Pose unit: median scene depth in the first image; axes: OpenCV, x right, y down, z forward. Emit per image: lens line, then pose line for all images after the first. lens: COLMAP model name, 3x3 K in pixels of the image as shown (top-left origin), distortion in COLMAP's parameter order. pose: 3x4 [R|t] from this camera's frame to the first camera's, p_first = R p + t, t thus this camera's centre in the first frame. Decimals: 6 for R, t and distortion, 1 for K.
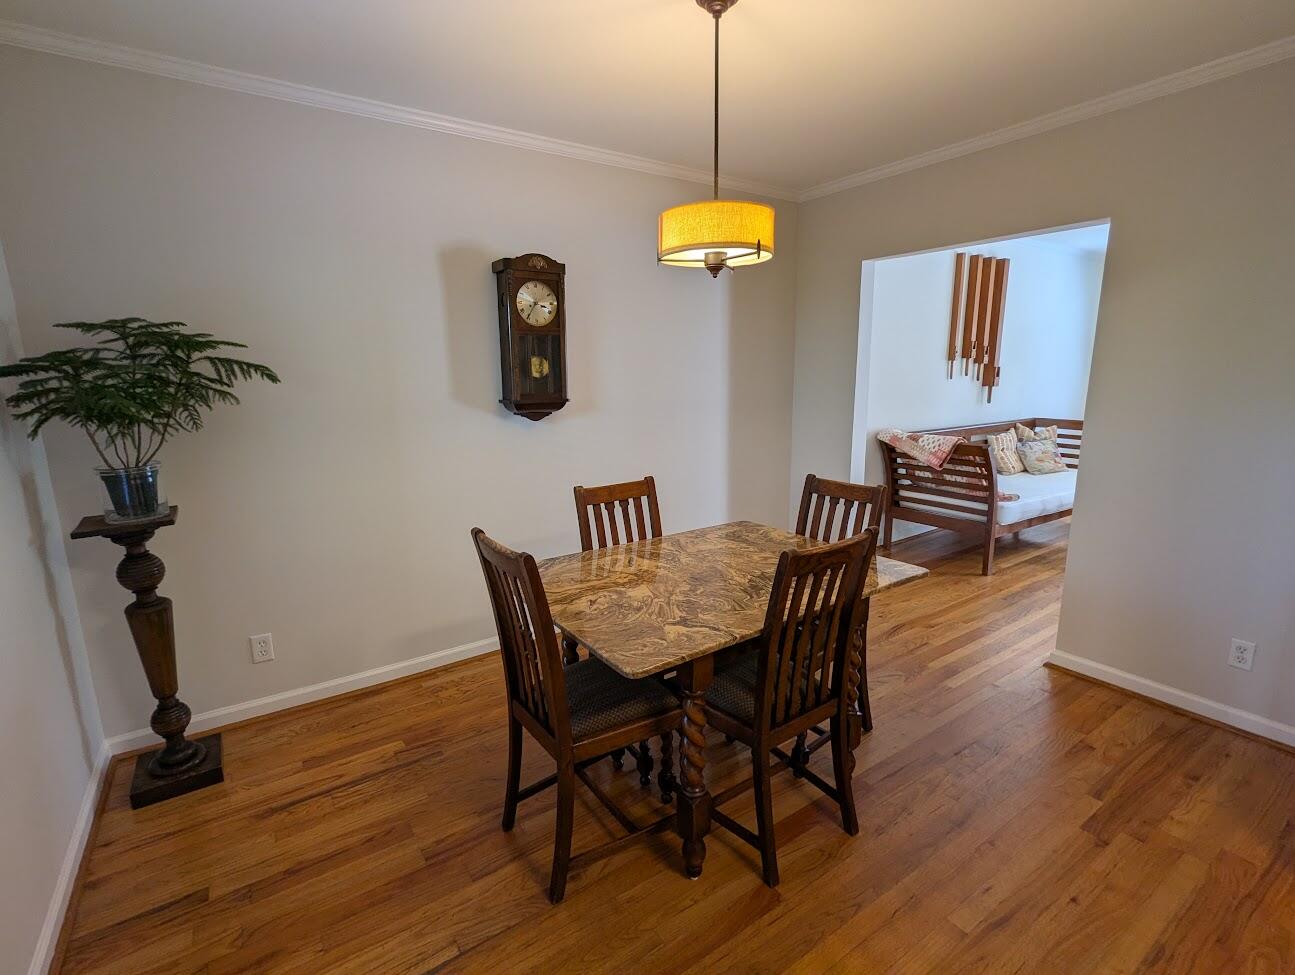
lens RADIAL K [[614.3, 0, 650.0], [0, 614.3, 488.6], [0, 0, 1]] dist [0.001173, 0.000384]
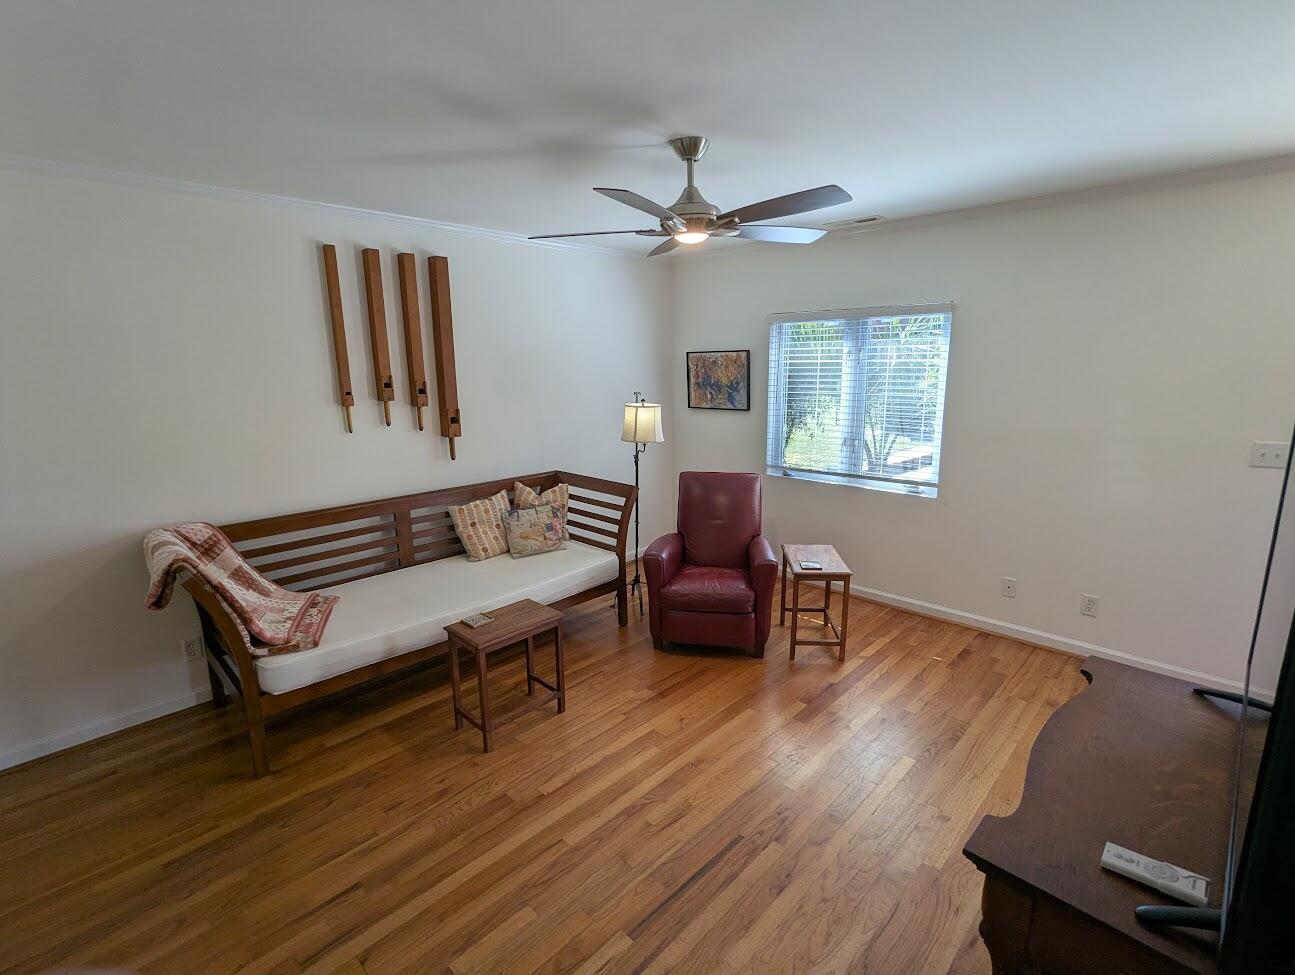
lens RADIAL K [[614.3, 0, 650.0], [0, 614.3, 488.6], [0, 0, 1]] dist [0.001173, 0.000384]
pose [[0.979837, -0.043718, 0.194959, 0.639508], [0.042210, 0.999038, 0.011884, -0.105341], [-0.195291, -0.003415, 0.980739, 0.256399]]
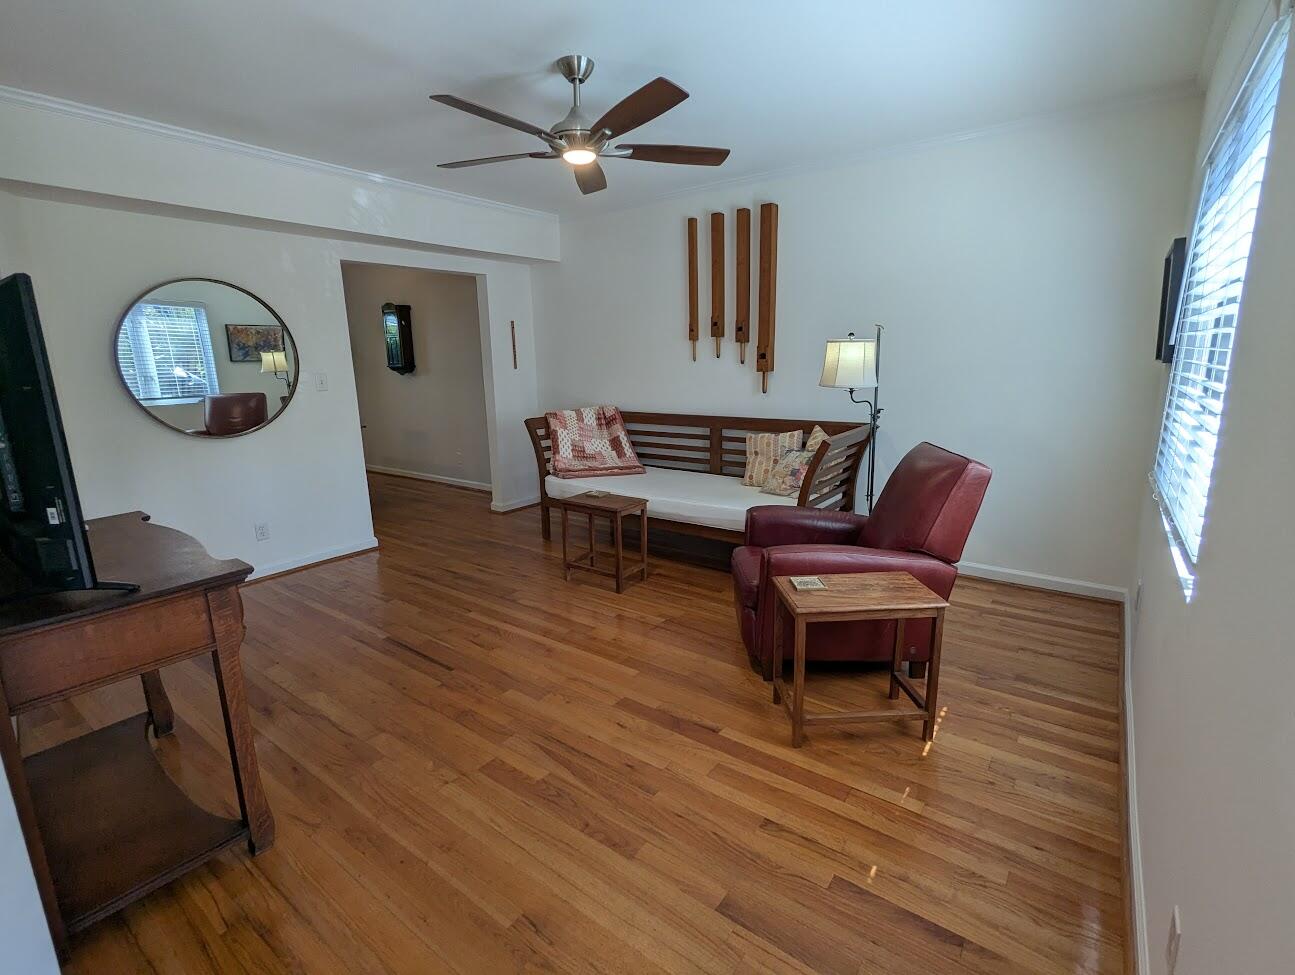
lens RADIAL K [[611.1, 0, 643.7], [0, 611.1, 493.6], [0, 0, 1]] dist [0.000875, 0.000179]
pose [[0.319530, 0.212721, -0.923391, 1.257567], [-0.166741, 0.971893, 0.166196, -0.119197], [0.932790, 0.100863, 0.346019, 0.604137]]
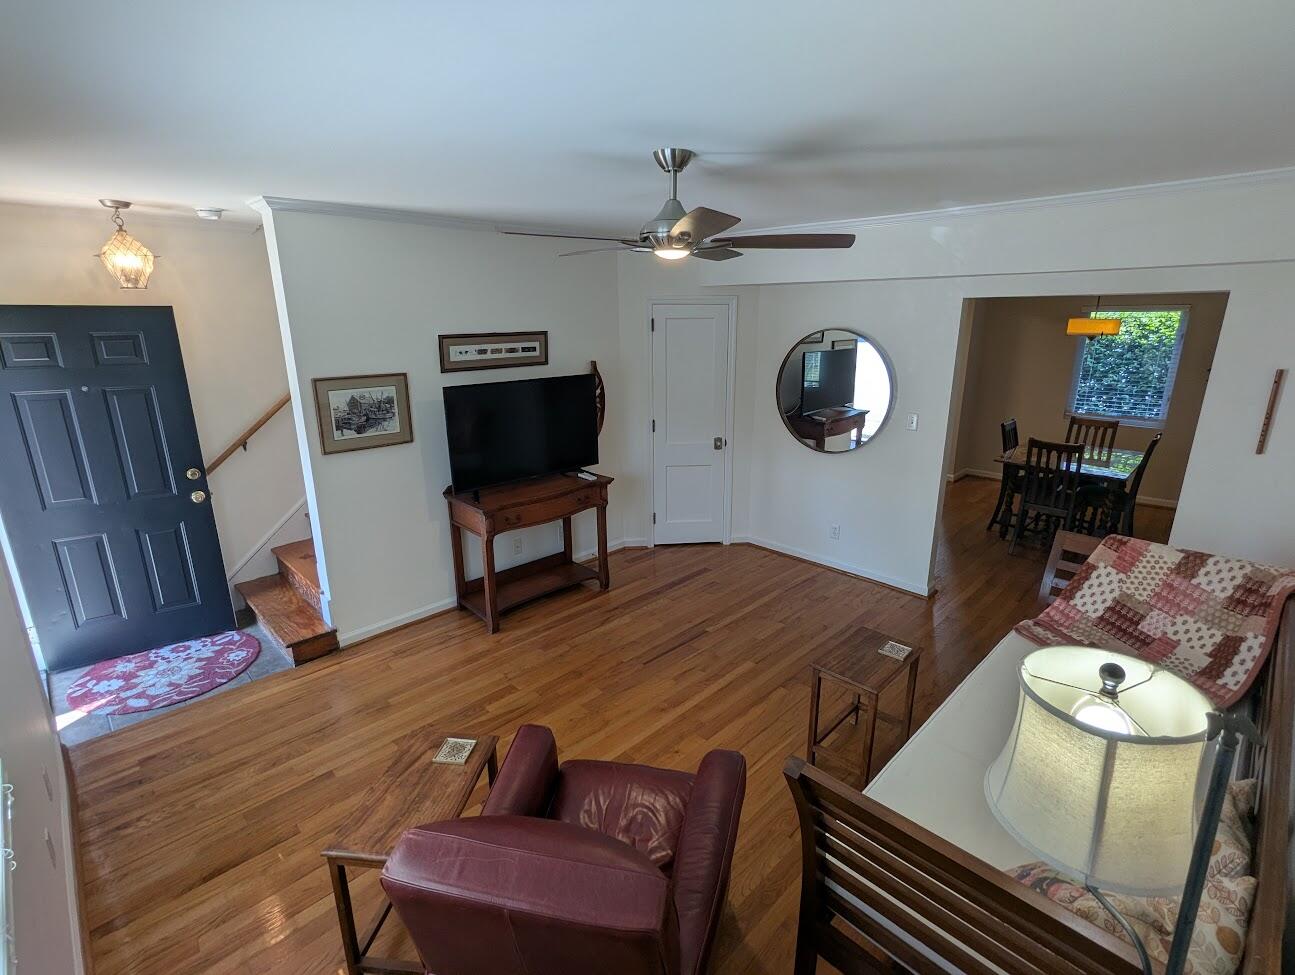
lens RADIAL K [[614.3, 0, 650.0], [0, 614.3, 488.6], [0, 0, 1]] dist [0.001173, 0.000384]
pose [[-0.984279, 0.062972, -0.165013, 0.858794], [-0.018421, 0.892584, 0.450505, -0.326926], [0.175657, 0.446462, -0.877392, 1.137678]]
